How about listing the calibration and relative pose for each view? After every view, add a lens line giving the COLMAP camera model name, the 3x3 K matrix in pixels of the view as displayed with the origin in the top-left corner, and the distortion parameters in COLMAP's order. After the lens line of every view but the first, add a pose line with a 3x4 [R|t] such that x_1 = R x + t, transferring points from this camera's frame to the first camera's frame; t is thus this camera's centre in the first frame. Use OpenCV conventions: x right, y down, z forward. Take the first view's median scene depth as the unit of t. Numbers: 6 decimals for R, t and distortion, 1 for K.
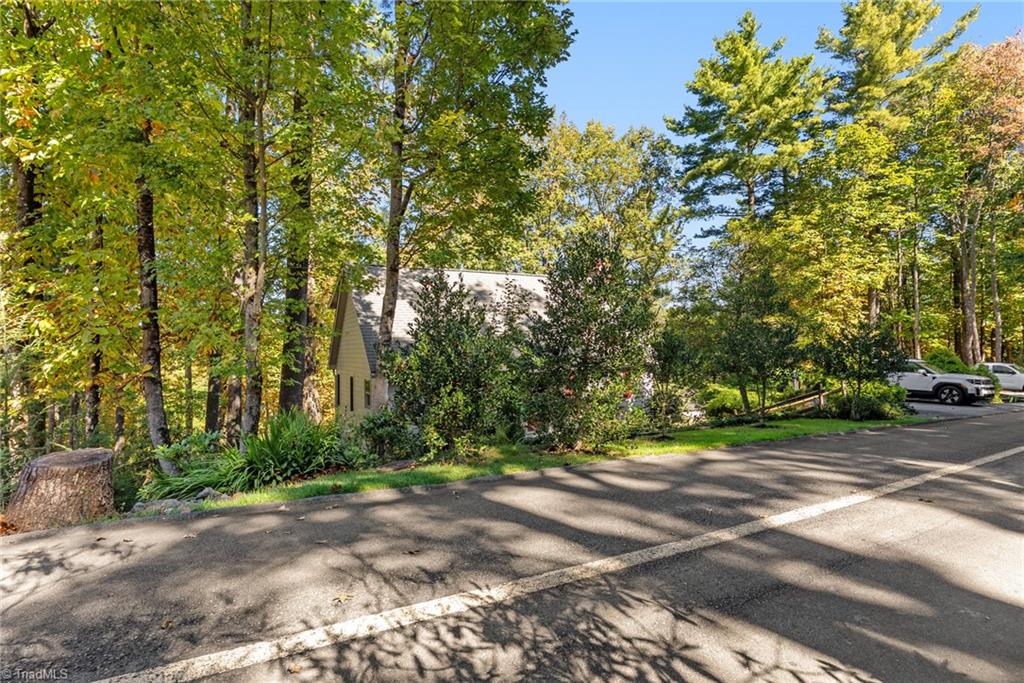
lens RADIAL K [[492.6, 0, 509.8], [0, 492.6, 341.4], [0, 0, 1]] dist [0.000236, -0.000806]
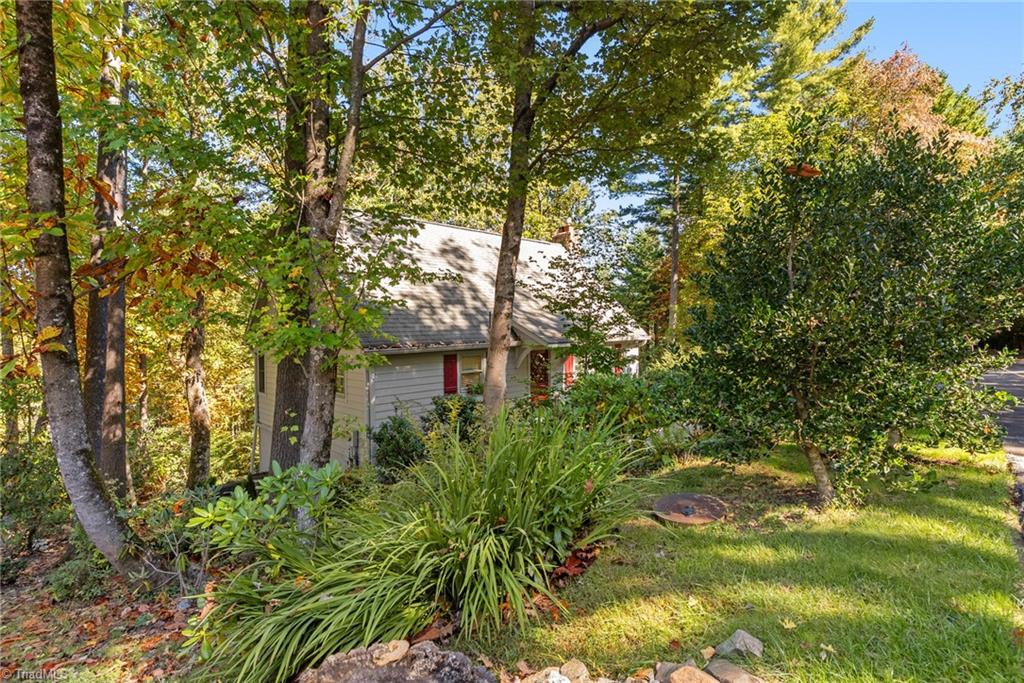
lens RADIAL K [[492.6, 0, 513.8], [0, 492.6, 343.8], [0, 0, 1]] dist [0.000236, -0.000806]
pose [[0.961641, 0.001551, 0.274308, -0.129537], [-0.014521, 0.998870, 0.045259, 0.010847], [-0.273927, -0.047506, 0.960576, 0.119784]]
